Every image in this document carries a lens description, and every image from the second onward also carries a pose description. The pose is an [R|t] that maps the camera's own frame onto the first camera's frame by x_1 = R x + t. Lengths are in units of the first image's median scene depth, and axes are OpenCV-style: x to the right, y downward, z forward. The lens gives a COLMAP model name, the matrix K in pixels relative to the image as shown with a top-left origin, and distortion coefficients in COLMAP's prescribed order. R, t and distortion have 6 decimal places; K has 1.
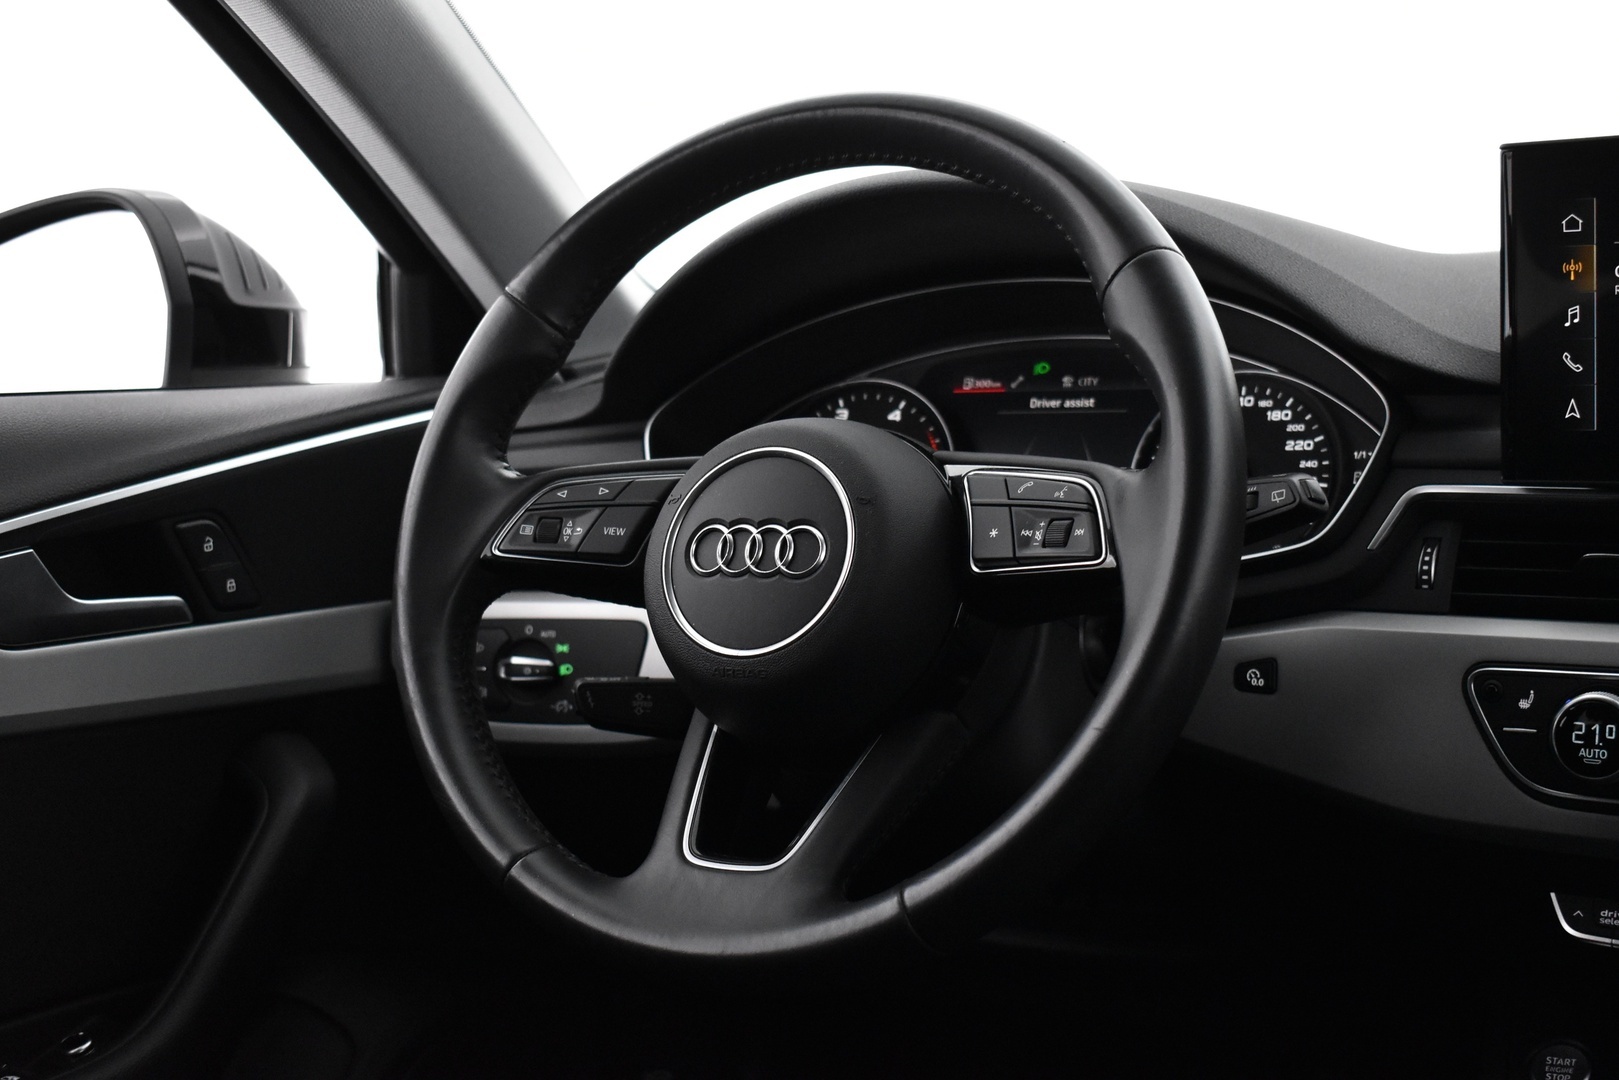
lens RADIAL K [[2133.5, 0, 809.5], [0, 2133.5, 540.0], [0, 0, 1]] dist [-0.056270, 0.030459]
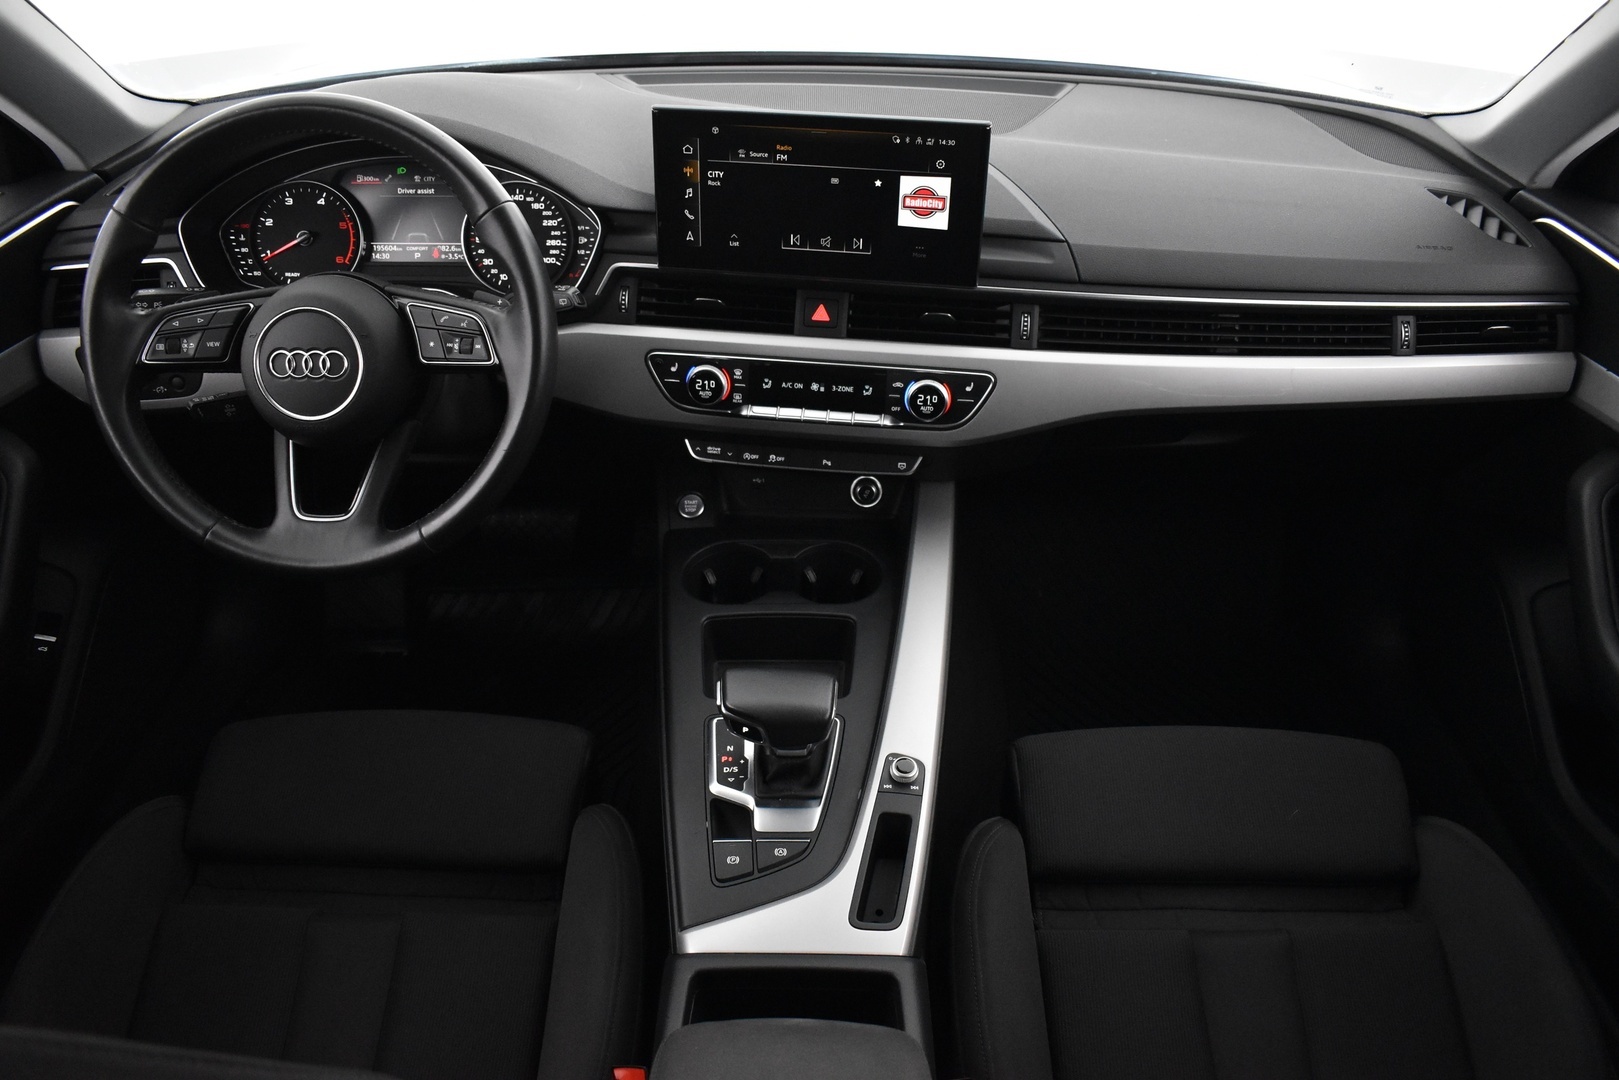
lens RADIAL K [[1270.3, 0, 809.5], [0, 1270.3, 540.0], [0, 0, 1]] dist [-0.088197, -0.000159]
pose [[0.876556, -0.206976, 0.434523, -0.146543], [-0.003879, 0.899745, 0.436399, -0.335738], [-0.481284, -0.384213, 0.787874, -0.171649]]
